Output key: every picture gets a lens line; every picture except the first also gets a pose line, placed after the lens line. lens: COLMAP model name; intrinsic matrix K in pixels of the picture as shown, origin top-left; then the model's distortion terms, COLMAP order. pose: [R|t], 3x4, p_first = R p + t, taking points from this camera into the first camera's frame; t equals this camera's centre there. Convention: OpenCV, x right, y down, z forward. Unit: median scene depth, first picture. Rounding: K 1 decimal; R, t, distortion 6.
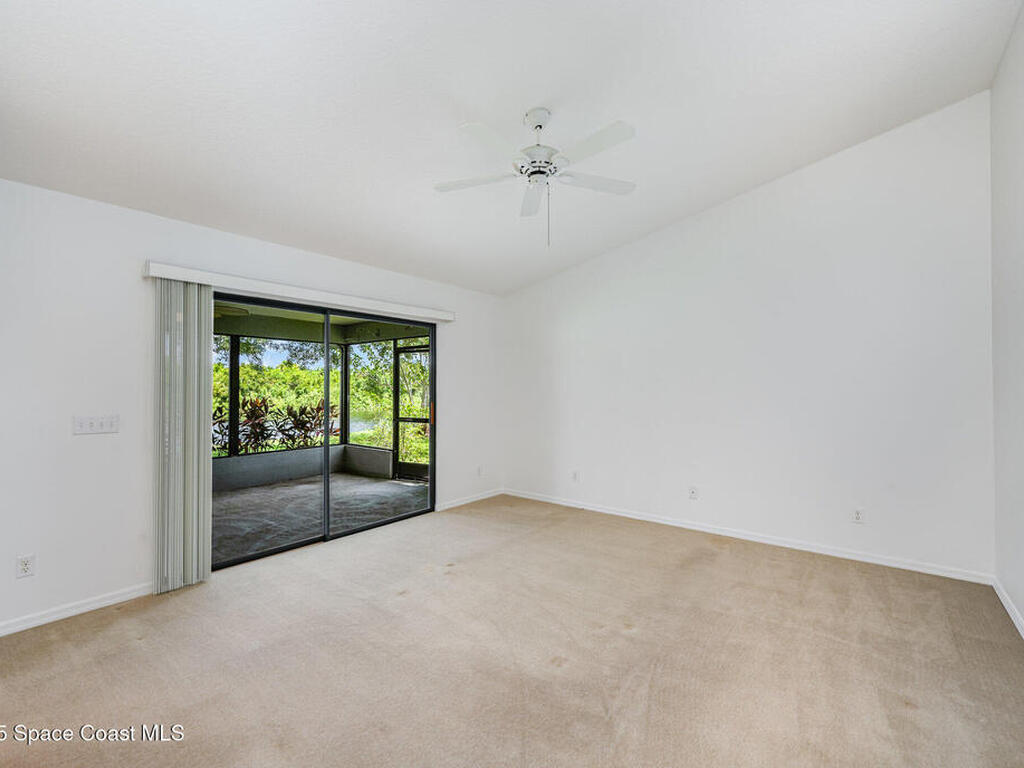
lens RADIAL K [[462.5, 0, 511.4], [0, 462.5, 384.3], [0, 0, 1]] dist [-0.002213, -0.000036]
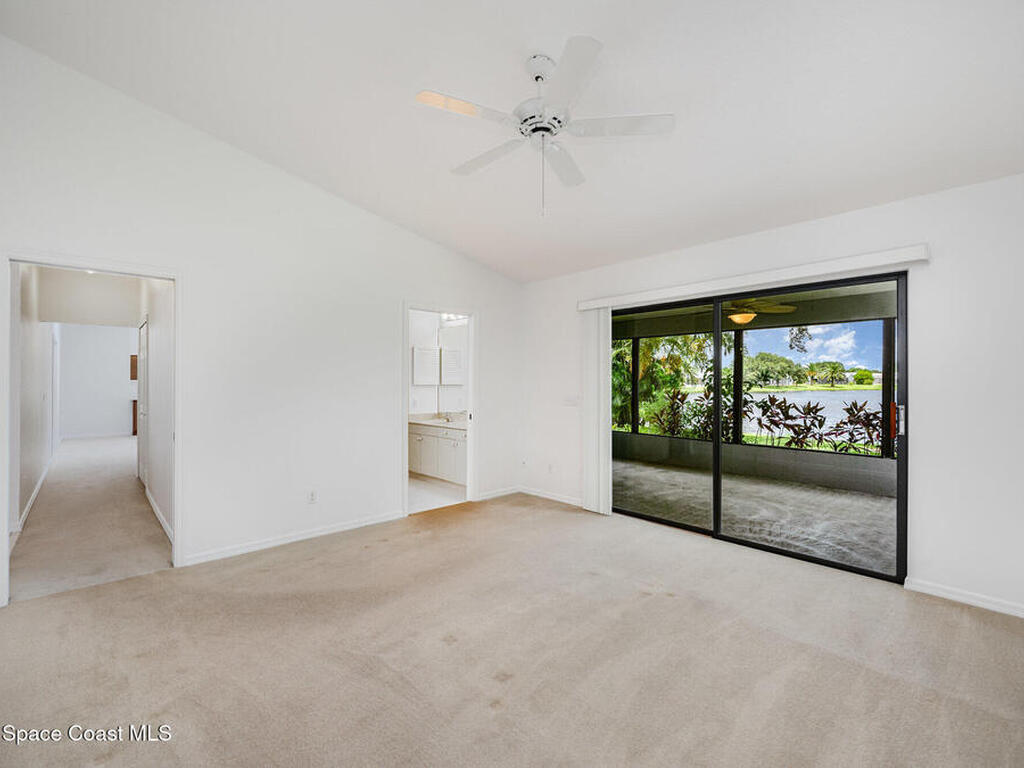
lens RADIAL K [[462.5, 0, 514.0], [0, 462.5, 382.9], [0, 0, 1]] dist [-0.002213, -0.000036]
pose [[-0.158128, 0.003509, -0.987412, 0.541802], [0.007409, 0.999970, 0.002367, 0.008022], [0.987391, -0.006942, -0.158150, 0.646679]]
